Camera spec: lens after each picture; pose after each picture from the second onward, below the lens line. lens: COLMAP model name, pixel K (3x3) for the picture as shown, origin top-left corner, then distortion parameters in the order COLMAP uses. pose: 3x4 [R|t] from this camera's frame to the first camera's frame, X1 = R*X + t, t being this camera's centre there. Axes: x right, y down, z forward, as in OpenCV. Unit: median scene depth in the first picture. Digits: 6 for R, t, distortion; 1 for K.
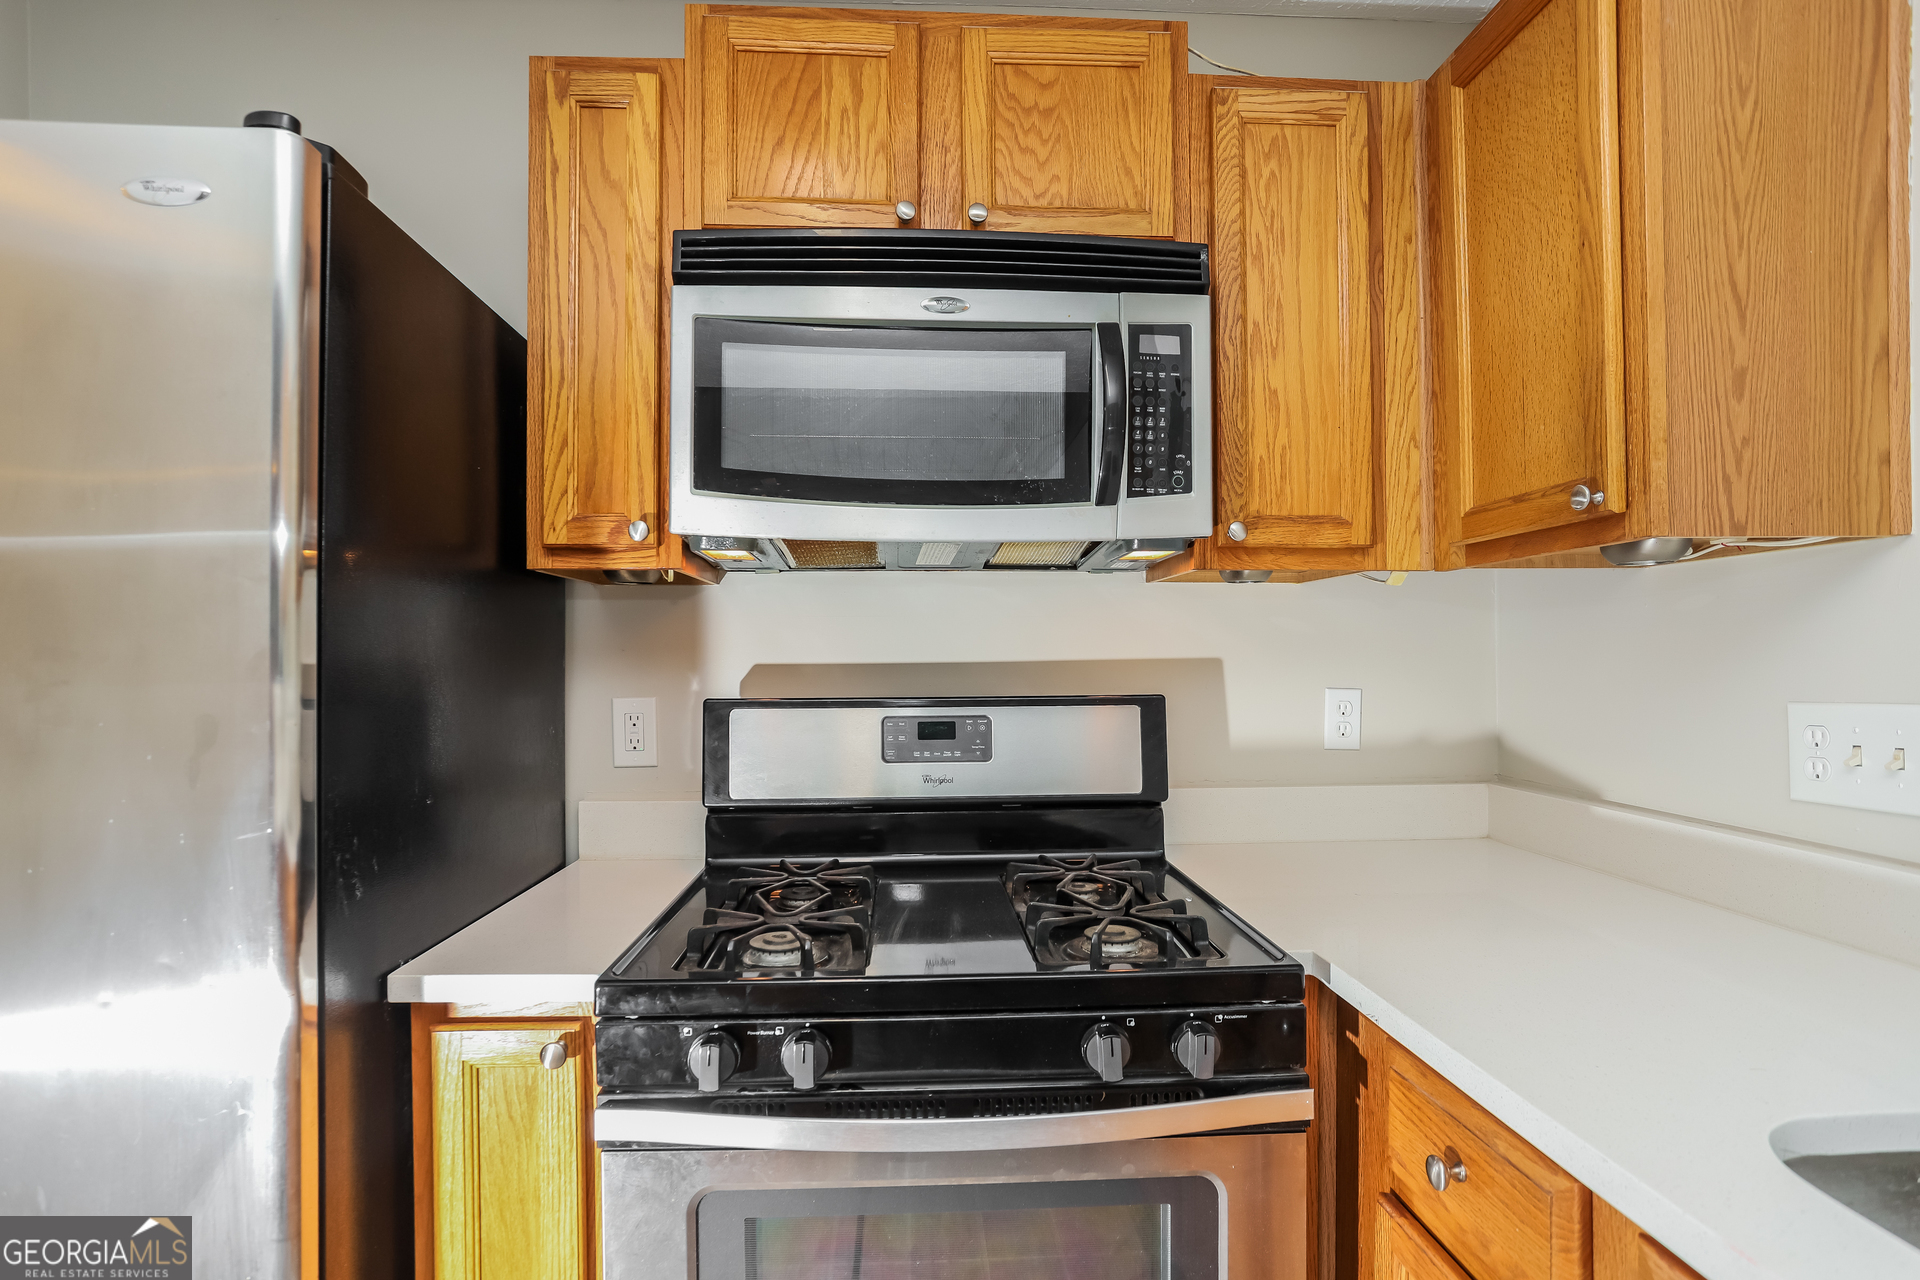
lens RADIAL K [[966.5, 0, 953.7], [0, 966.5, 660.0], [0, 0, 1]] dist [-0.053205, 0.030578]
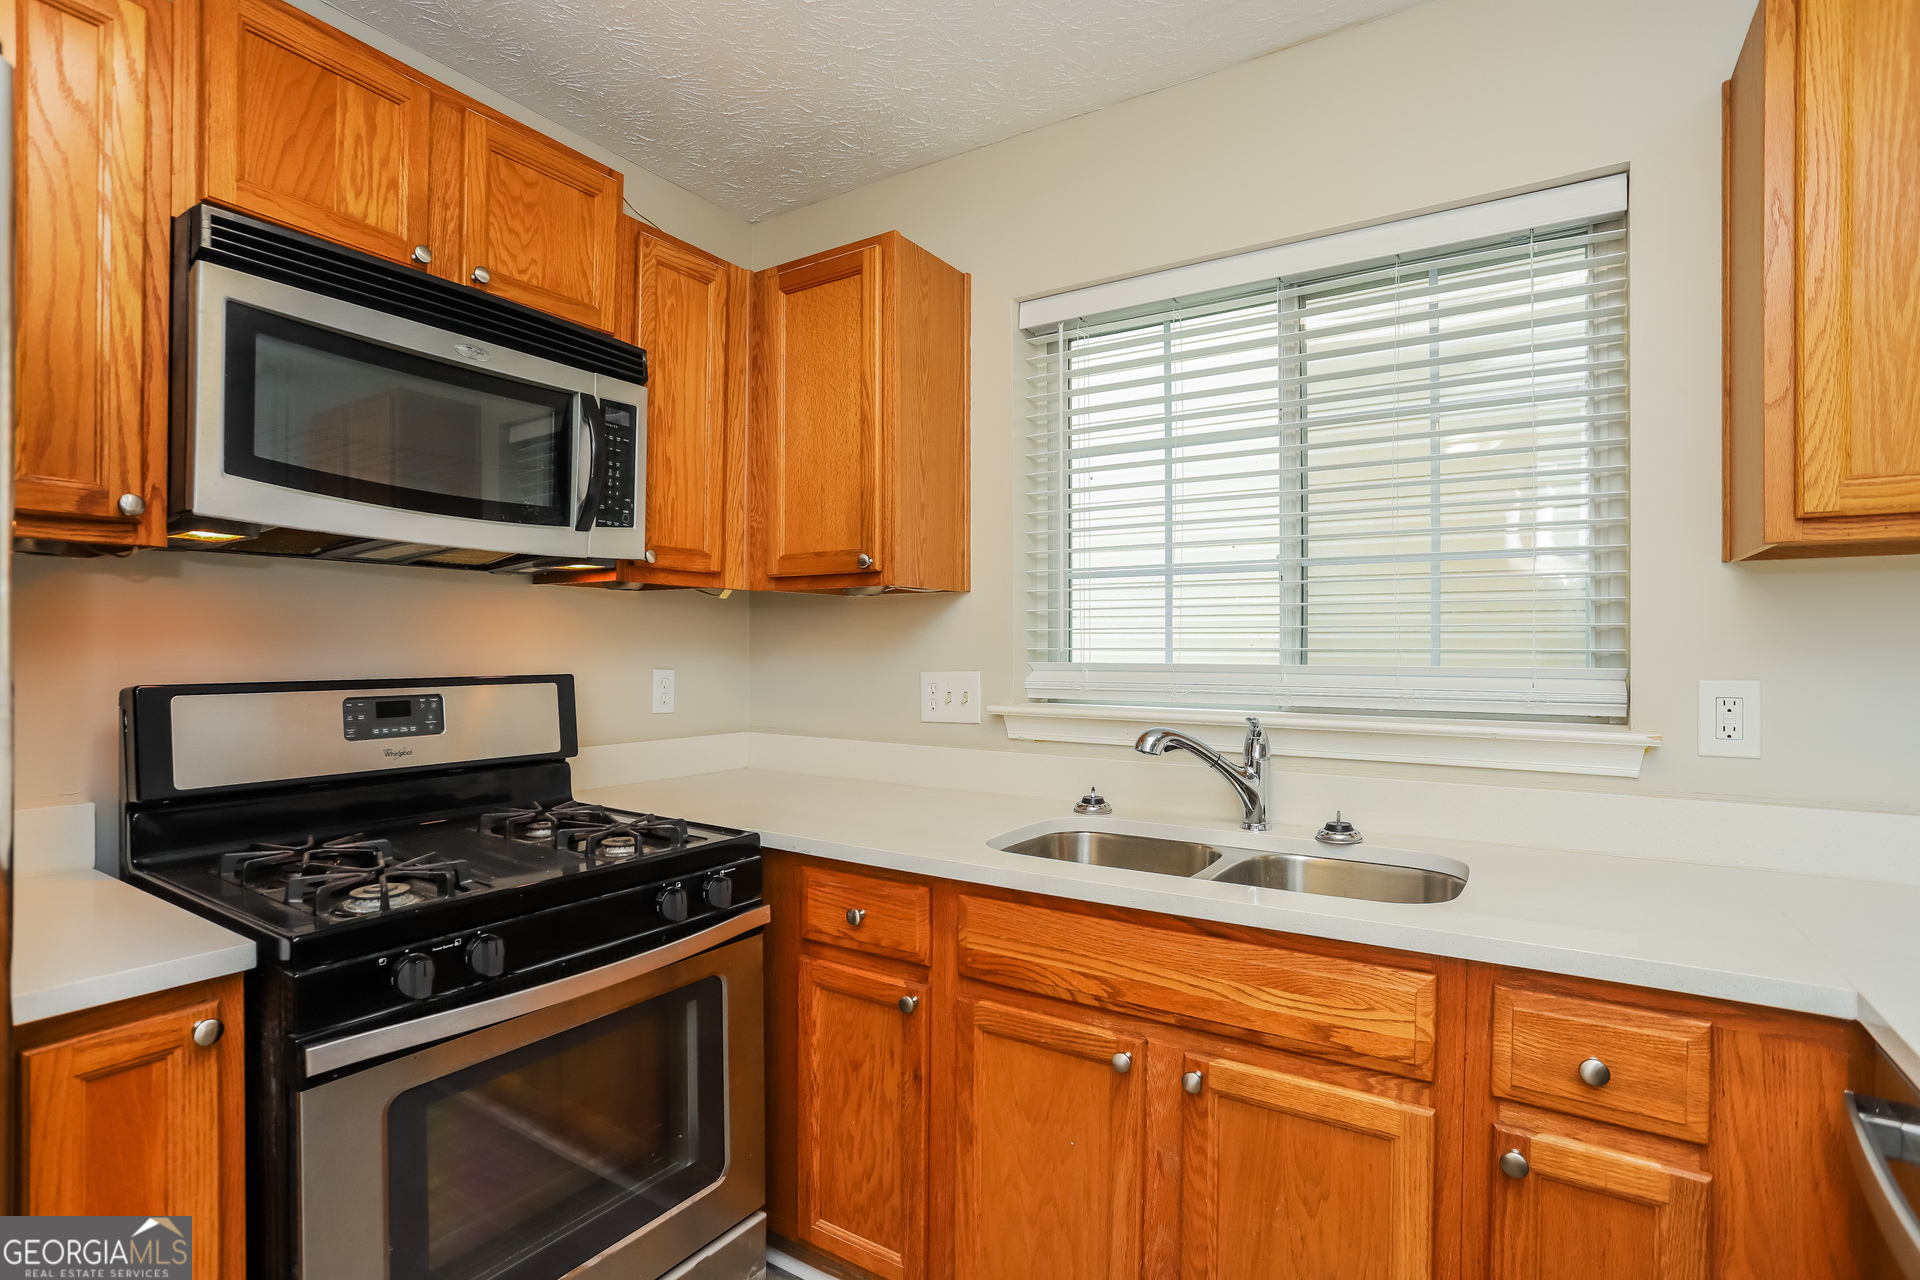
lens RADIAL K [[966.5, 0, 953.7], [0, 966.5, 660.0], [0, 0, 1]] dist [-0.053205, 0.030578]
pose [[0.579888, -0.003390, 0.814689, -0.600131], [-0.008593, 0.999910, 0.010277, -0.000276], [-0.814651, -0.012960, 0.579807, -0.180193]]
